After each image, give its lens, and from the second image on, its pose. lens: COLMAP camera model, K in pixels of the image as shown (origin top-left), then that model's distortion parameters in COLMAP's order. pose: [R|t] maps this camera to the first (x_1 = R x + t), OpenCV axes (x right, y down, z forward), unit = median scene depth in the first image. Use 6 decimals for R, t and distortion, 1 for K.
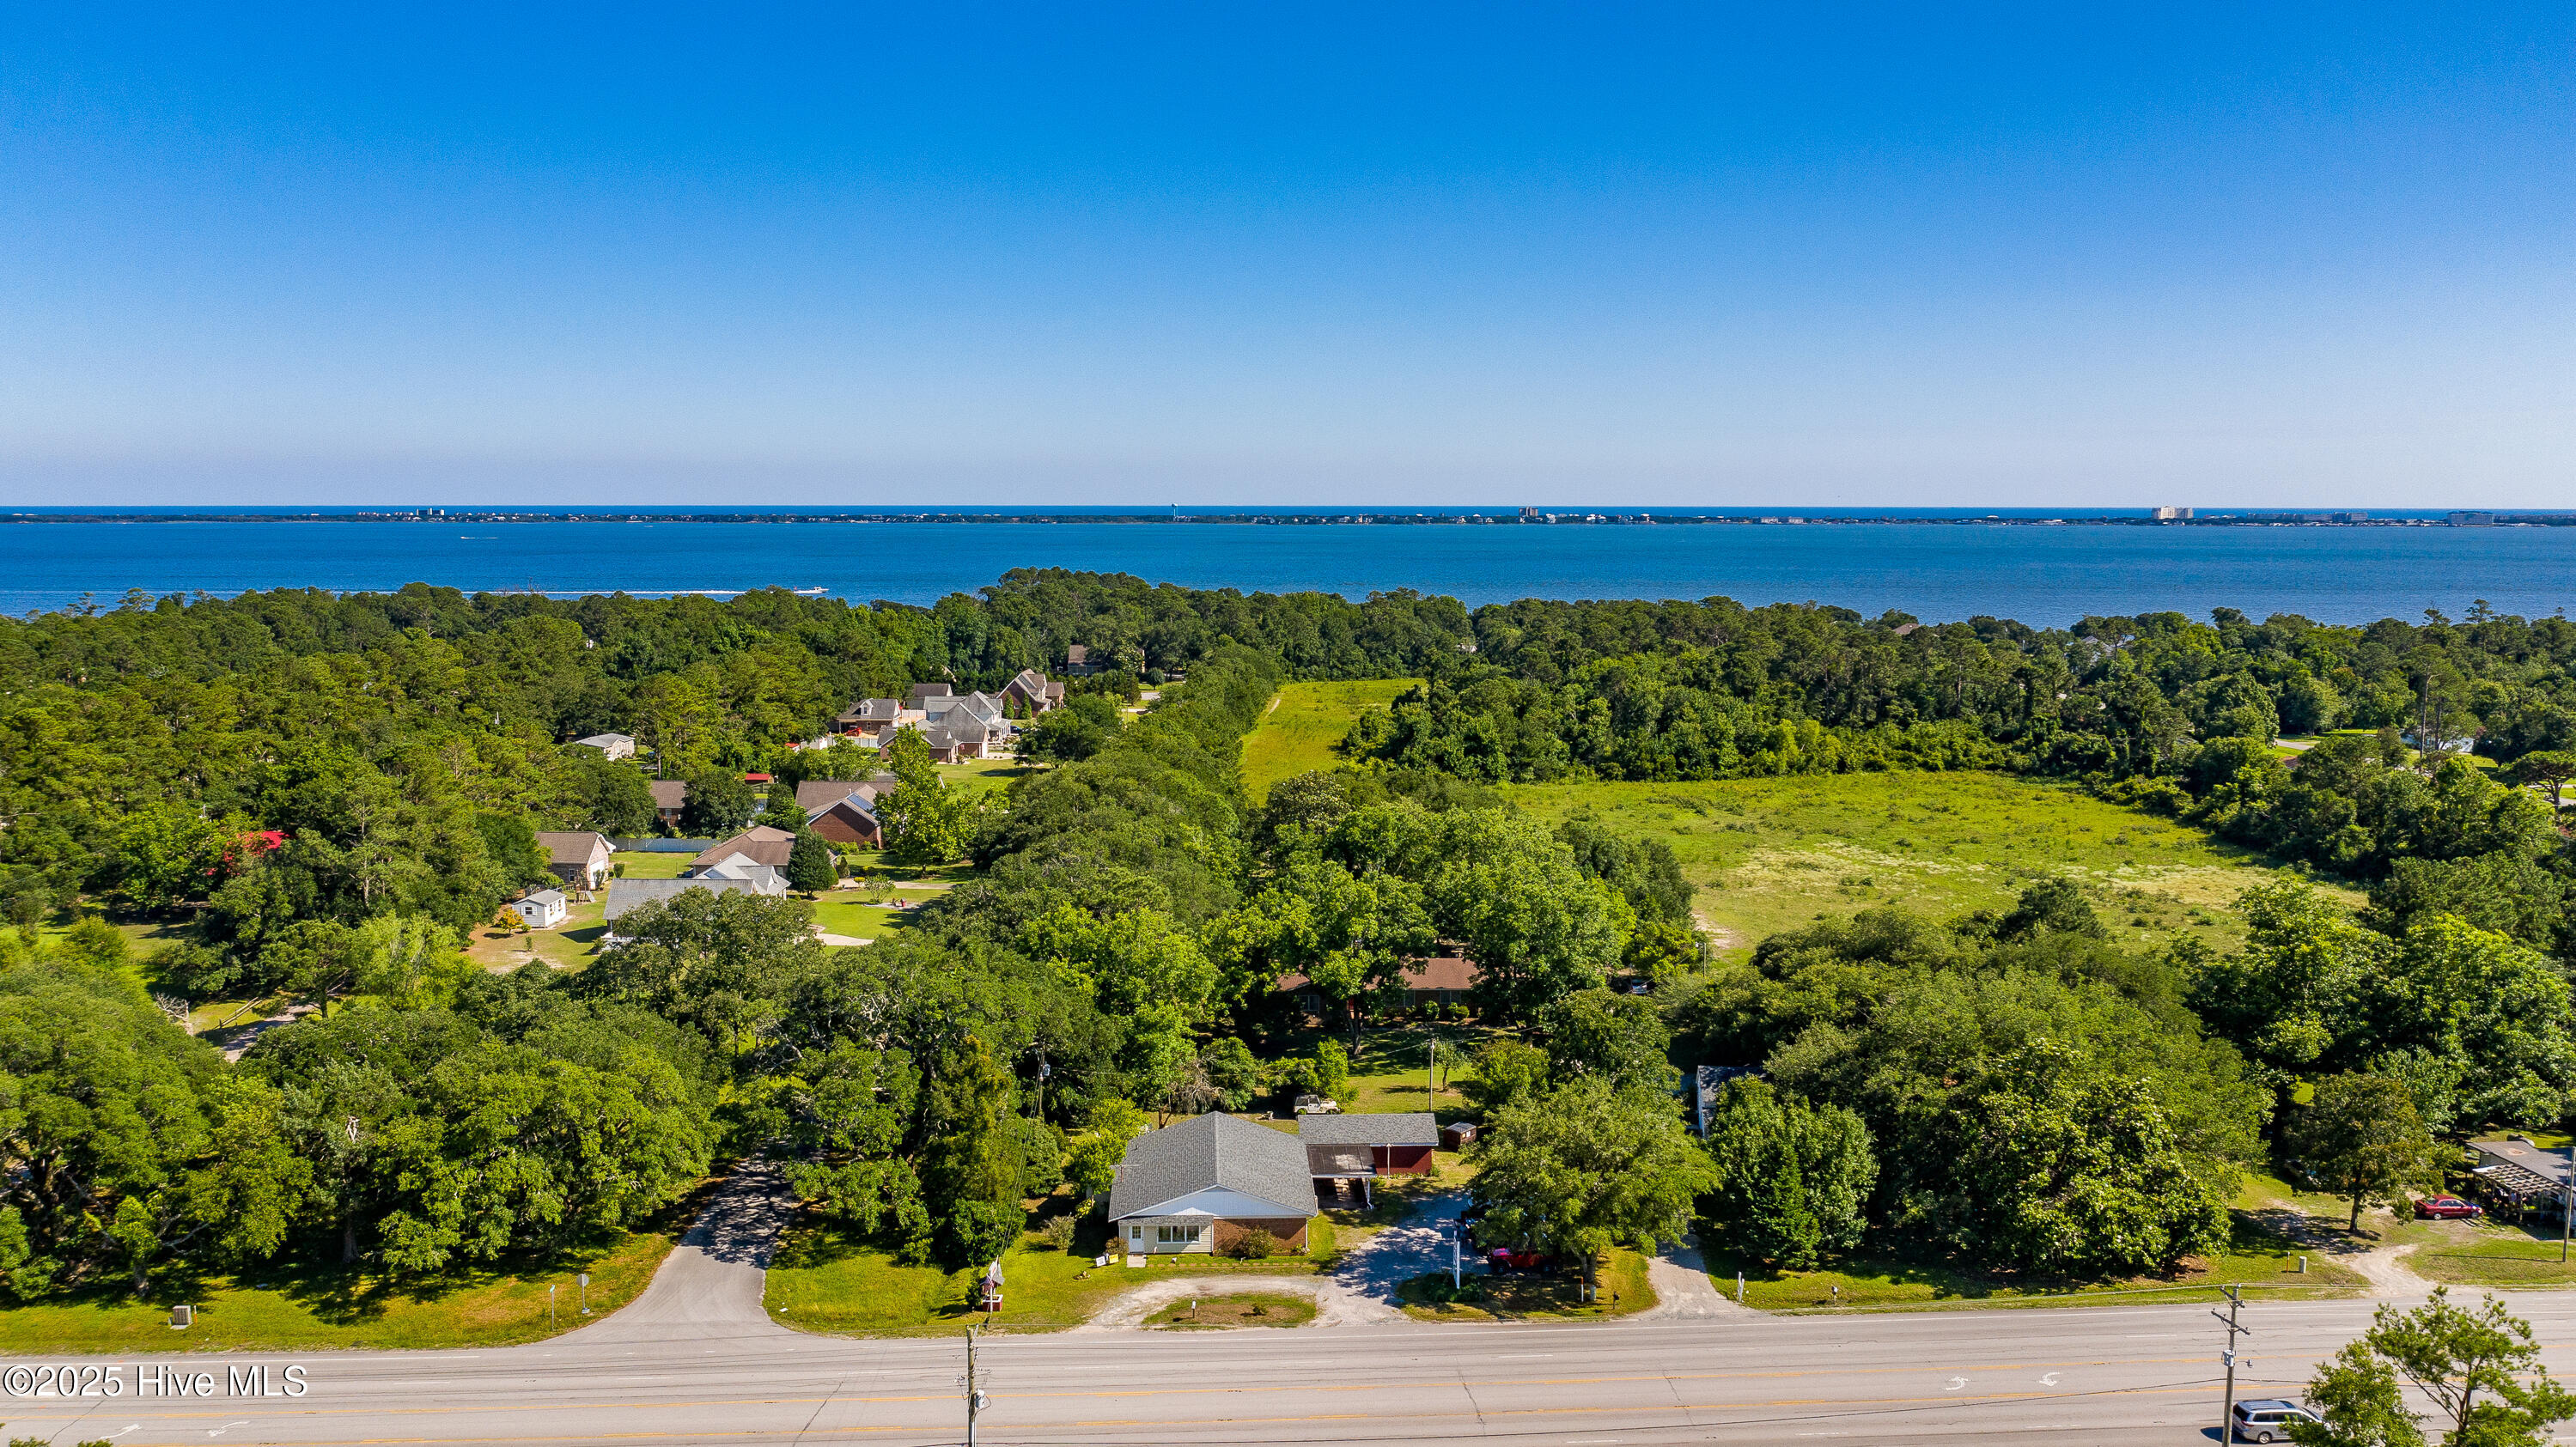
lens RADIAL K [[2095.5, 0, 1285.7], [0, 2095.5, 715.3], [0, 0, 1]] dist [-0.021527, 0.004638]
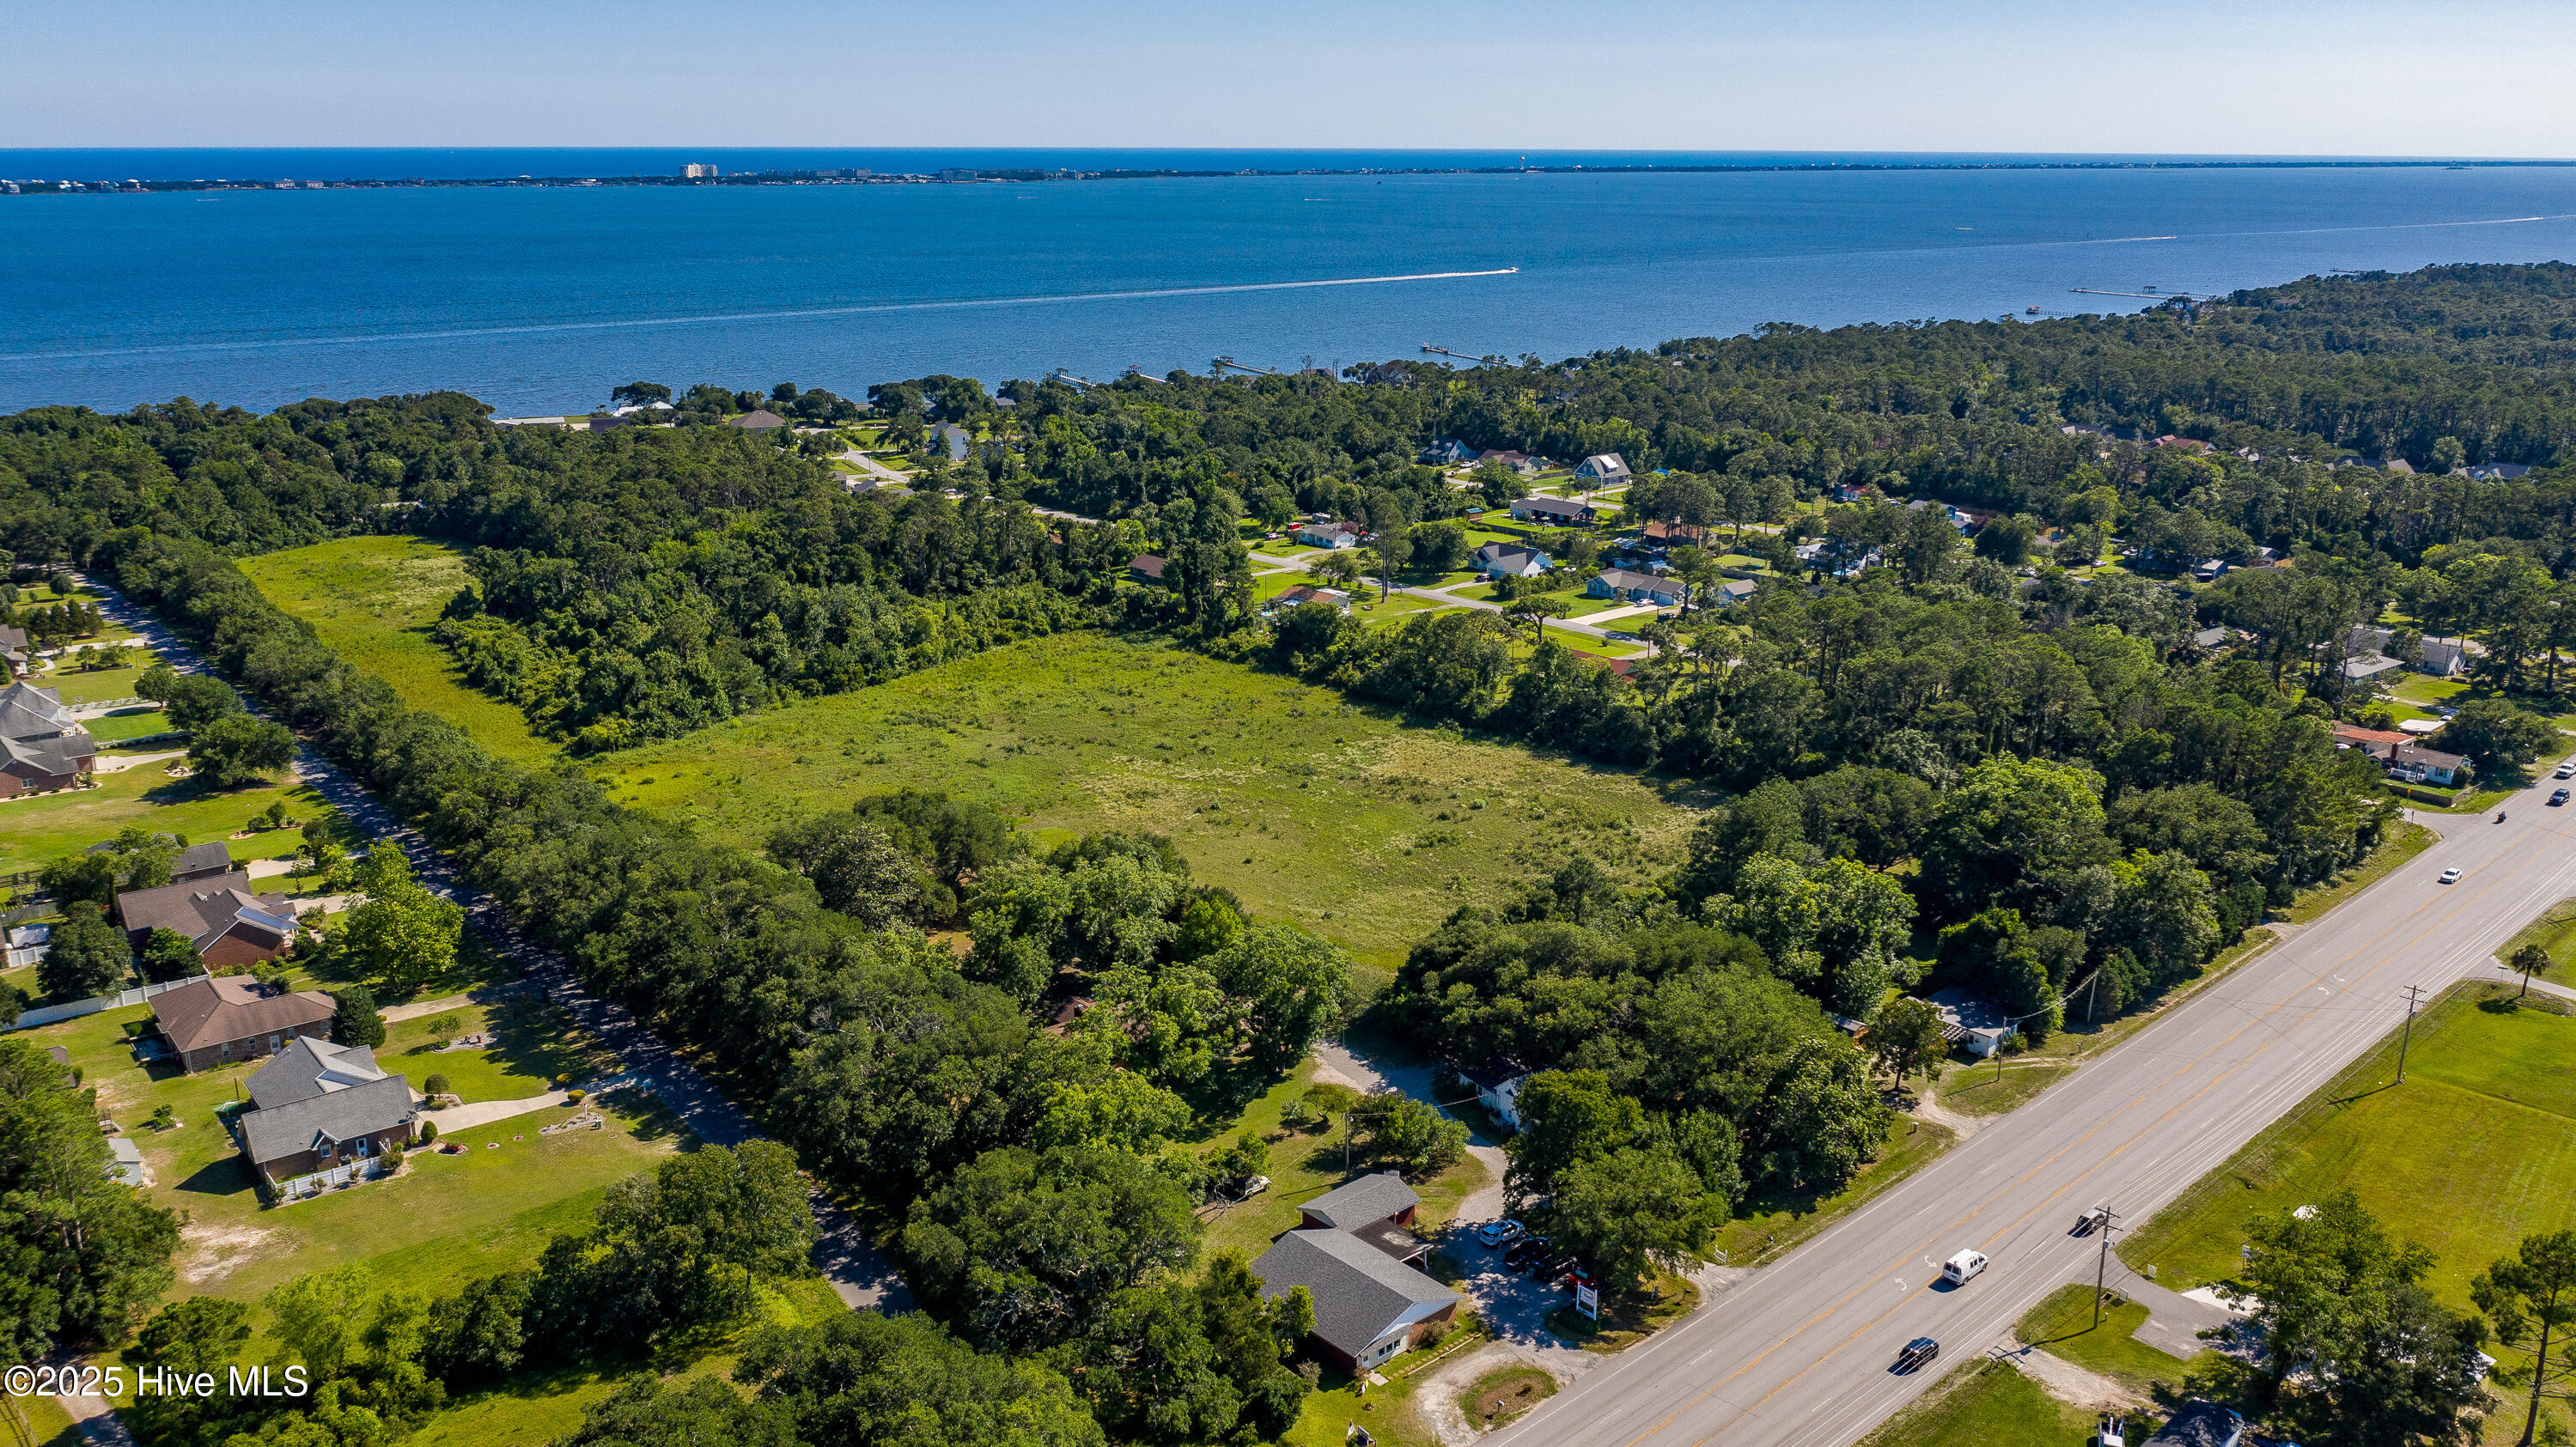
lens RADIAL K [[2076.9, 0, 1298.2], [0, 2076.9, 721.1], [0, 0, 1]] dist [-0.018910, 0.002521]
pose [[0.768680, -0.170659, 0.616447, -0.495671], [0.061564, 0.979015, 0.194266, -0.235227], [-0.636664, -0.111378, 0.763056, 0.048612]]
